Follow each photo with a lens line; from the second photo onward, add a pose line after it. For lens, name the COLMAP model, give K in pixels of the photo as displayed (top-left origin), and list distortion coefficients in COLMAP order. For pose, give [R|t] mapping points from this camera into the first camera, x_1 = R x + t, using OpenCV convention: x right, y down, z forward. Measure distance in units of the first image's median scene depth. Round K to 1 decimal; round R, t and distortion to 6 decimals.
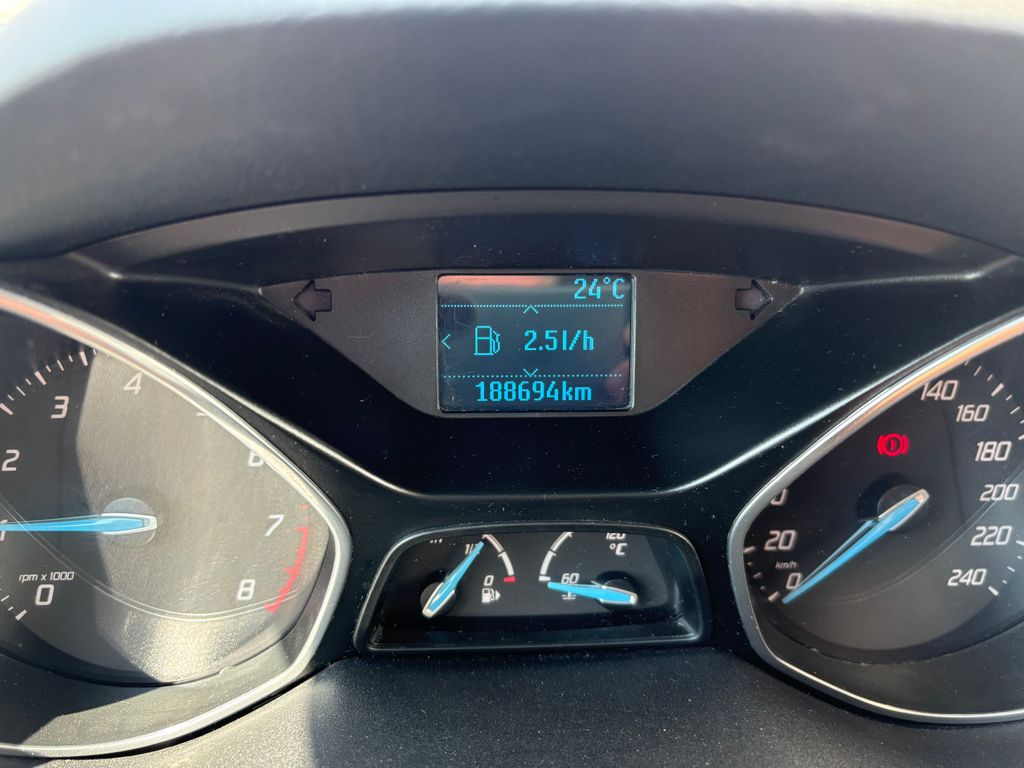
lens RADIAL K [[778.8, 0, 512.0], [0, 778.8, 384.0], [0, 0, 1]] dist [-0.007198, -0.003065]
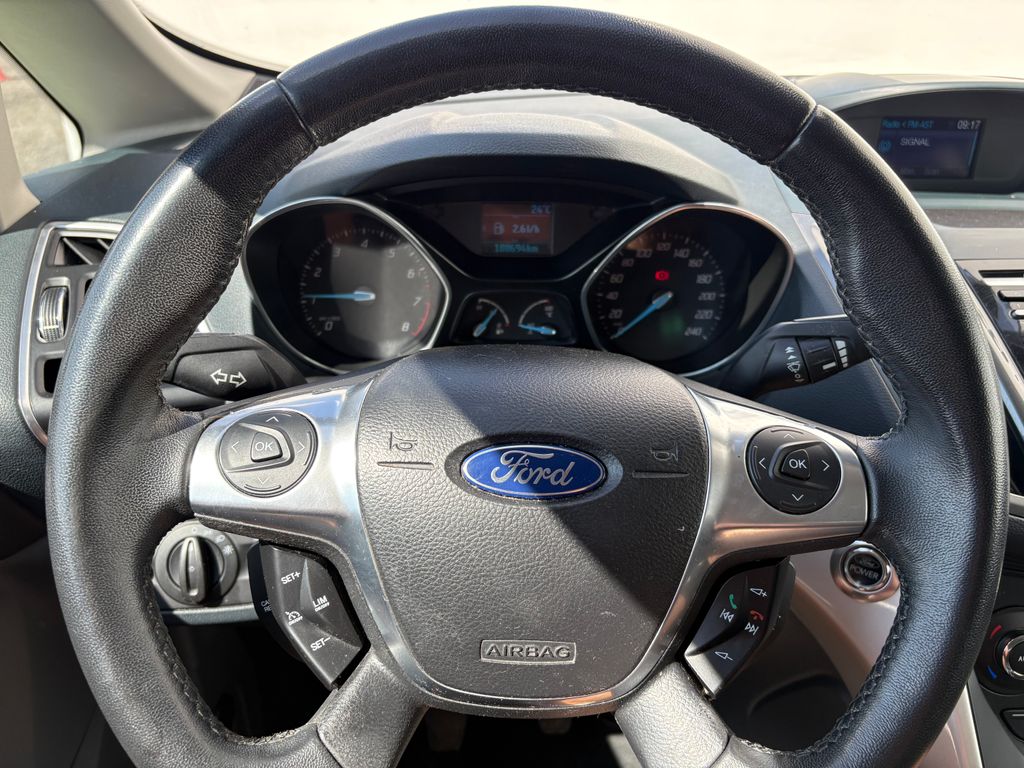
lens RADIAL K [[783.3, 0, 512.0], [0, 783.3, 384.0], [0, 0, 1]] dist [0.122770, -0.000349]
pose [[0.999046, 0.021687, -0.037893, 0.117934], [-0.019305, 0.997882, 0.062127, 0.288772], [0.039160, -0.061336, 0.997349, -1.626638]]
